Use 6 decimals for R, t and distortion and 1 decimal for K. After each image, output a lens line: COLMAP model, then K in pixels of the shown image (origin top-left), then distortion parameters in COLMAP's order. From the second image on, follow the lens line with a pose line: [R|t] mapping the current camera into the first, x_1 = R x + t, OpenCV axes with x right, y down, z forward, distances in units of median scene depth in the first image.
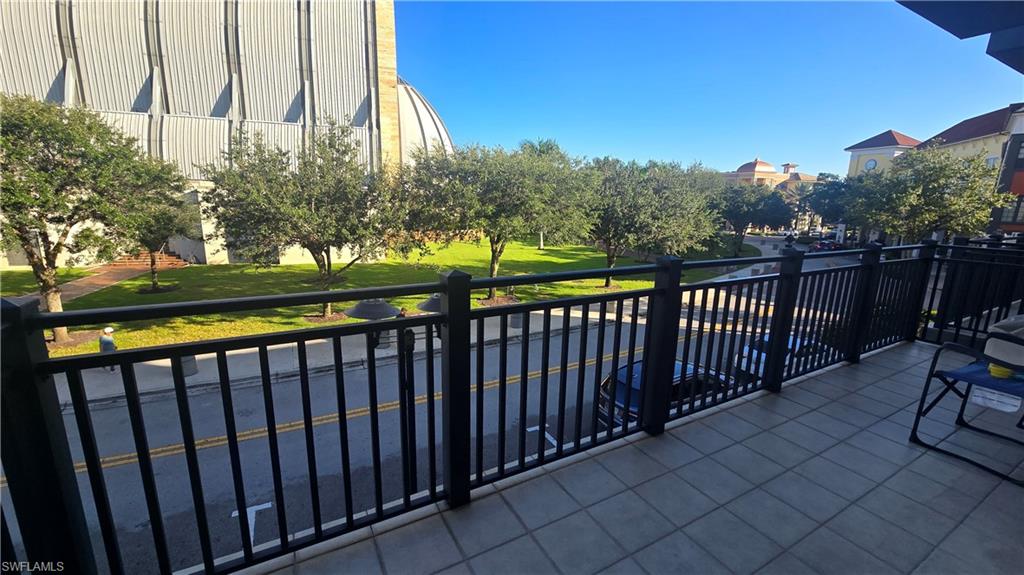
lens RADIAL K [[419.6, 0, 515.0], [0, 419.6, 288.0], [0, 0, 1]] dist [-0.004262, -0.000063]
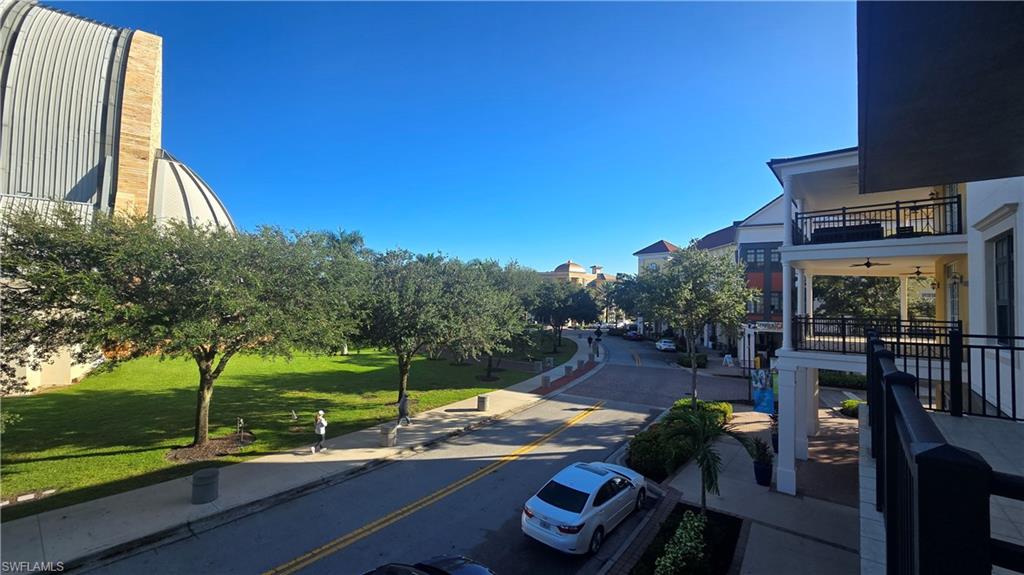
lens RADIAL K [[419.6, 0, 515.0], [0, 419.6, 288.0], [0, 0, 1]] dist [-0.004262, -0.000063]
pose [[0.934808, 0.003652, 0.355136, 0.088379], [0.077527, 0.973734, -0.214084, -0.017775], [-0.346590, 0.227660, 0.909971, 0.094315]]
